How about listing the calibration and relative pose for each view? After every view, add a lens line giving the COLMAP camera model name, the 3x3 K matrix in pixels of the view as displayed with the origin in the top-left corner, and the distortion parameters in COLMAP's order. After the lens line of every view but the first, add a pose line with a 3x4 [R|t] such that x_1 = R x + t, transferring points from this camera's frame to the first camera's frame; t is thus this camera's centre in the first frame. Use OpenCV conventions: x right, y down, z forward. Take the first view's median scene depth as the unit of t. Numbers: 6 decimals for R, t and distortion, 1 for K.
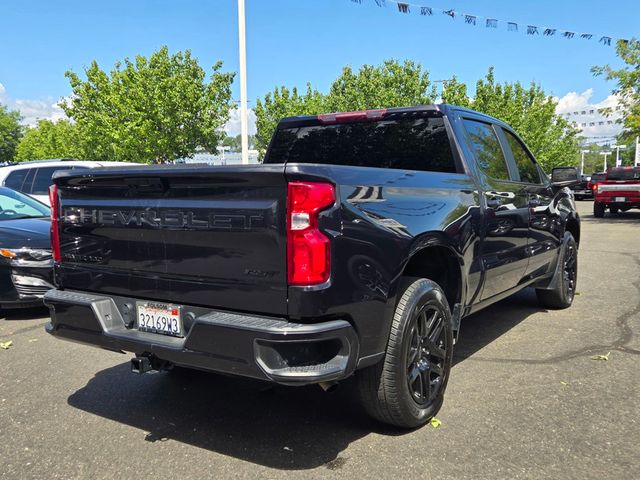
lens RADIAL K [[451.6, 0, 321.2], [0, 451.6, 240.2], [0, 0, 1]] dist [0.037346, -0.025061]
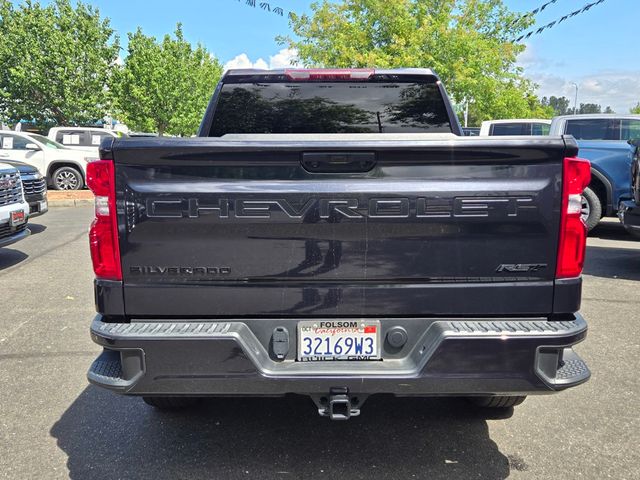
lens RADIAL K [[451.6, 0, 318.7], [0, 451.6, 234.8], [0, 0, 1]] dist [0.037346, -0.025061]
pose [[0.887222, -0.062378, 0.457106, -0.717800], [0.047805, 0.997914, 0.043392, -0.035725], [-0.458859, -0.016646, 0.888353, 0.354400]]
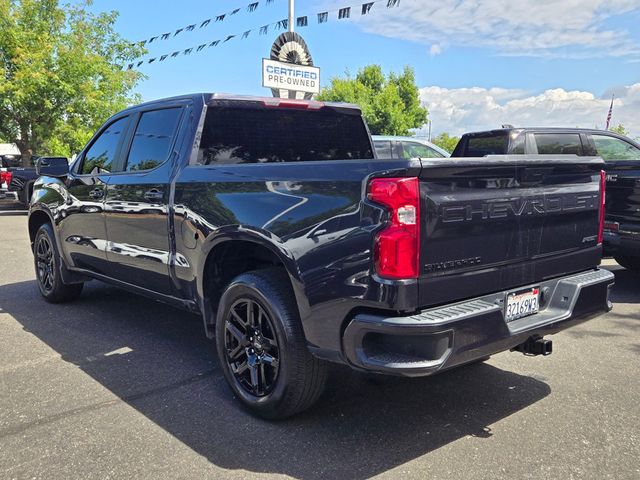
lens RADIAL K [[451.6, 0, 315.0], [0, 451.6, 245.2], [0, 0, 1]] dist [0.037346, -0.025061]
pose [[0.521482, -0.132922, 0.842845, -1.461552], [0.116452, 0.989636, 0.084022, -0.100808], [-0.845278, 0.054335, 0.531556, 0.838417]]
